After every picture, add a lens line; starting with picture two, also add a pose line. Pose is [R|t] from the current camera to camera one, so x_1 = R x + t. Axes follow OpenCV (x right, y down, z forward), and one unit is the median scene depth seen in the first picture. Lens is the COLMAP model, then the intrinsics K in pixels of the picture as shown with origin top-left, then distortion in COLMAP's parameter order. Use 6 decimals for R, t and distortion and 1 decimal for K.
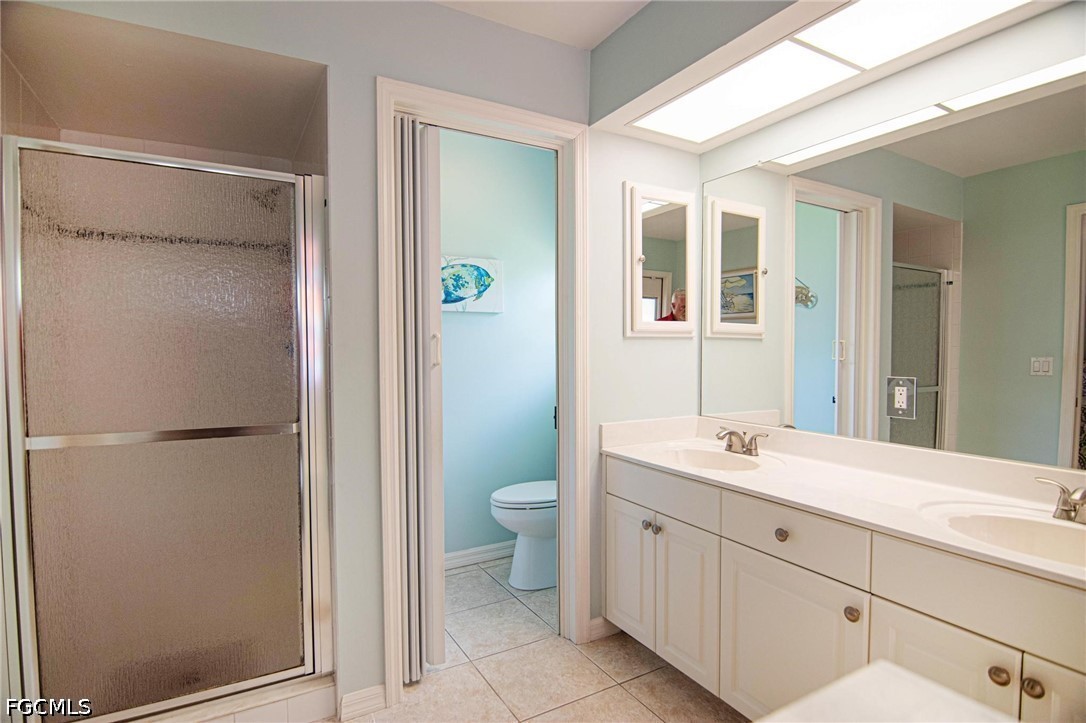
lens RADIAL K [[551.0, 0, 537.5], [0, 551.0, 366.3], [0, 0, 1]] dist [-0.003124, -0.012208]
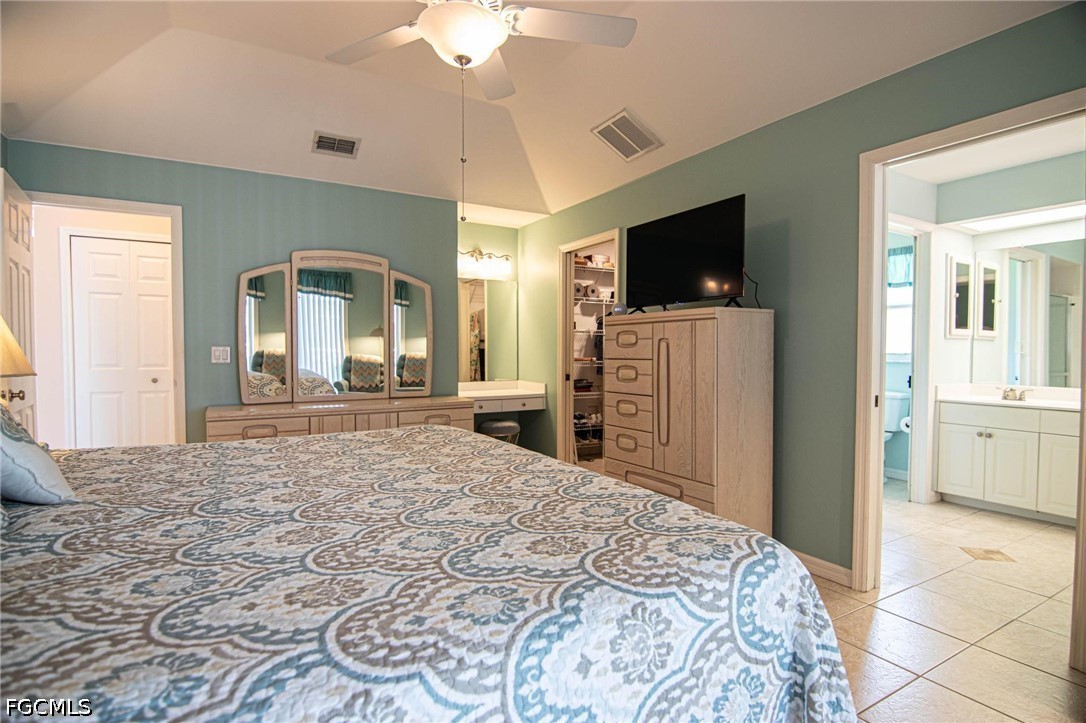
lens RADIAL K [[551.0, 0, 537.5], [0, 551.0, 366.3], [0, 0, 1]] dist [-0.003124, -0.012208]
pose [[0.999941, 0.005907, 0.009131, -1.234722], [-0.005877, 0.999978, -0.003233, 0.055948], [-0.009150, 0.003179, 0.999953, -0.819149]]
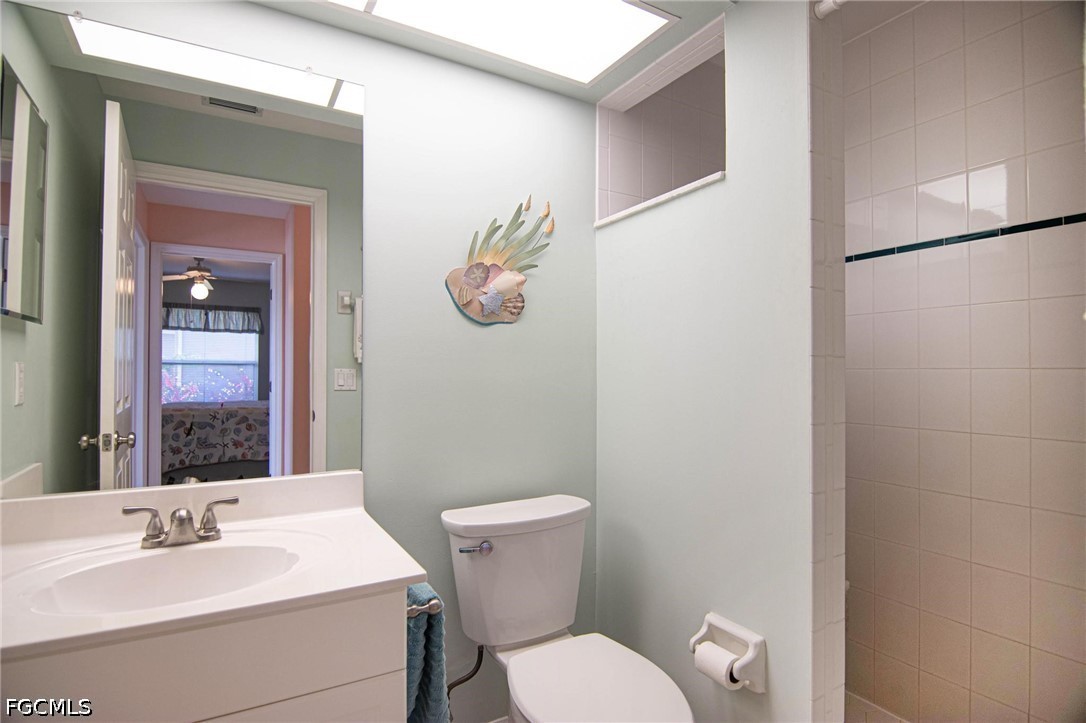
lens RADIAL K [[555.7, 0, 538.2], [0, 555.7, 364.7], [0, 0, 1]] dist [0.003558, -0.018722]
pose [[-0.003699, 0.016589, 0.999856, -0.185196], [0.029464, 0.999430, -0.016473, 0.000094], [-0.999559, 0.029399, -0.004185, 0.622897]]
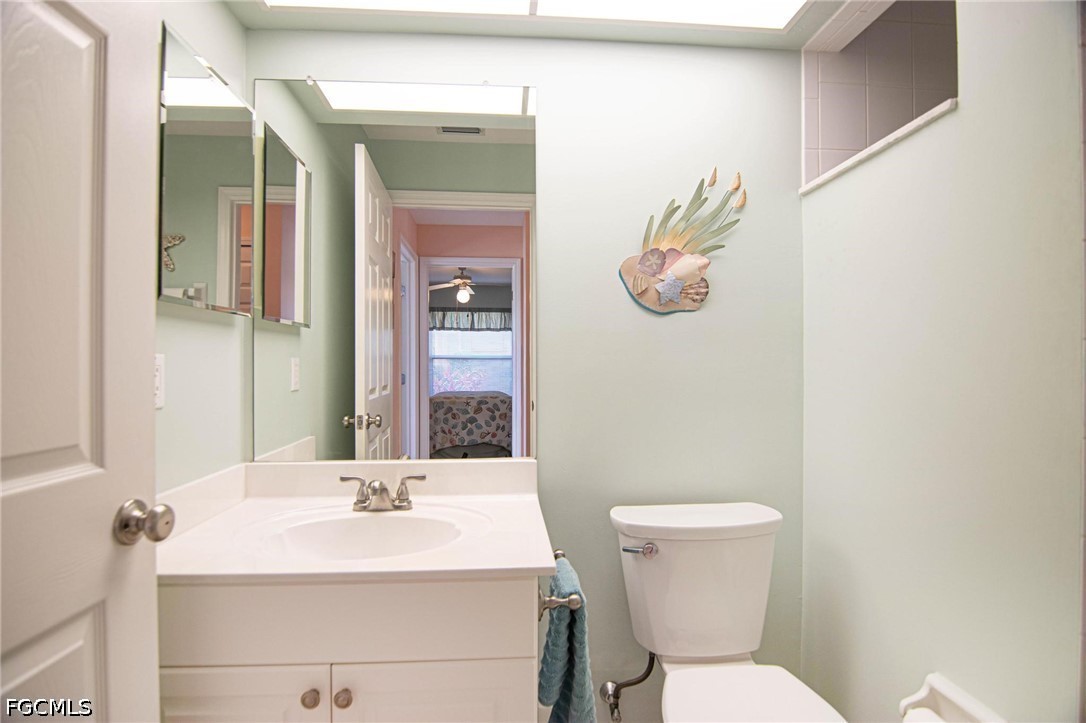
lens RADIAL K [[555.7, 0, 538.2], [0, 555.7, 364.7], [0, 0, 1]] dist [0.003558, -0.018722]
pose [[0.434075, 0.004167, 0.900867, -0.141612], [0.027438, 0.999464, -0.017844, 0.004253], [-0.900459, 0.032464, 0.433728, 0.530447]]
